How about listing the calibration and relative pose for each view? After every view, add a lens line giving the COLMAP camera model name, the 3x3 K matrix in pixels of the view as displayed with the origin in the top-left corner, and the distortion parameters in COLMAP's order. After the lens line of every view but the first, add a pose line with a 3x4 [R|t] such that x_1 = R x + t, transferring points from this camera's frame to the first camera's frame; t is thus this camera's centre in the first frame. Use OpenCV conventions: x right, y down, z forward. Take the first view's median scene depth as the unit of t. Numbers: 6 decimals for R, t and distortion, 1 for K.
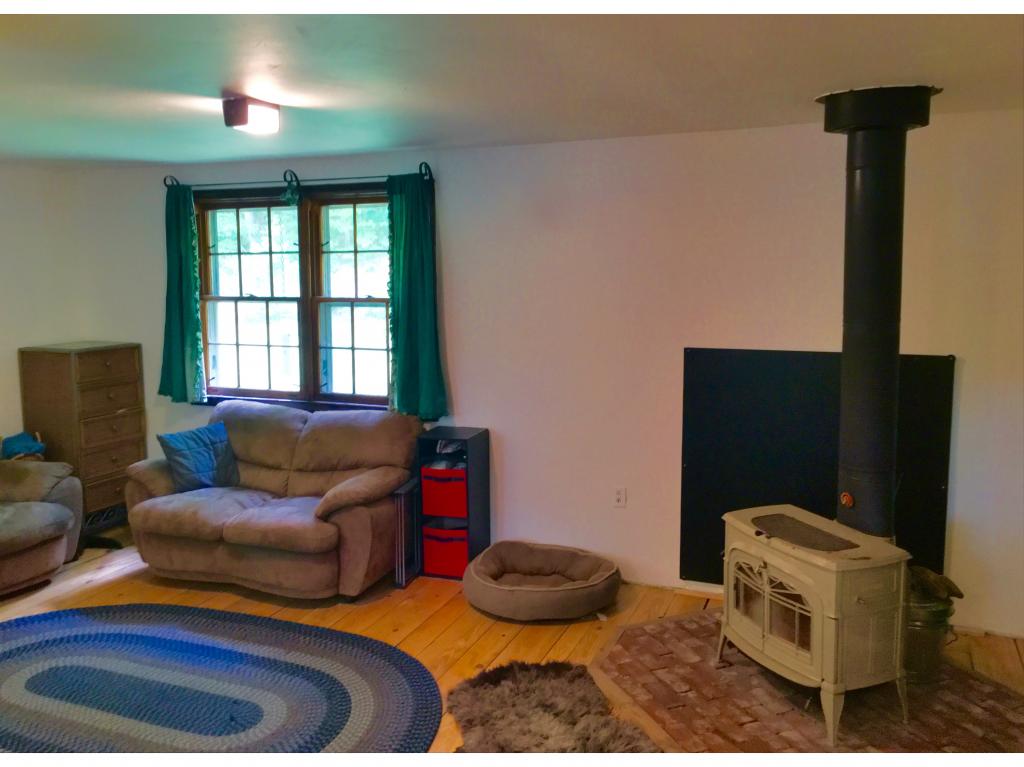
lens RADIAL K [[864.7, 0, 512.0], [0, 864.7, 383.5], [0, 0, 1]] dist [0.004045, -0.093461]
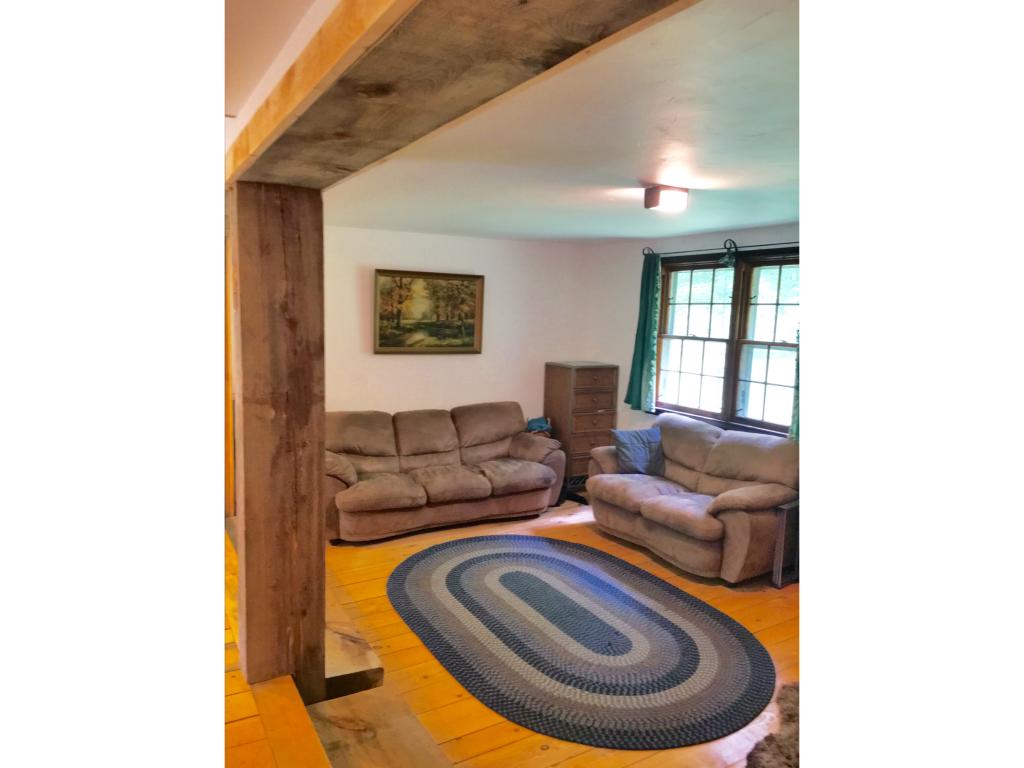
lens RADIAL K [[645.4, 0, 510.9], [0, 645.4, 390.9], [0, 0, 1]] dist [0.001126, -0.066863]
pose [[0.758602, 0.101901, -0.643537, 0.133455], [-0.113942, 0.993222, 0.022958, -0.009902], [0.641515, 0.055910, 0.765071, 0.077849]]
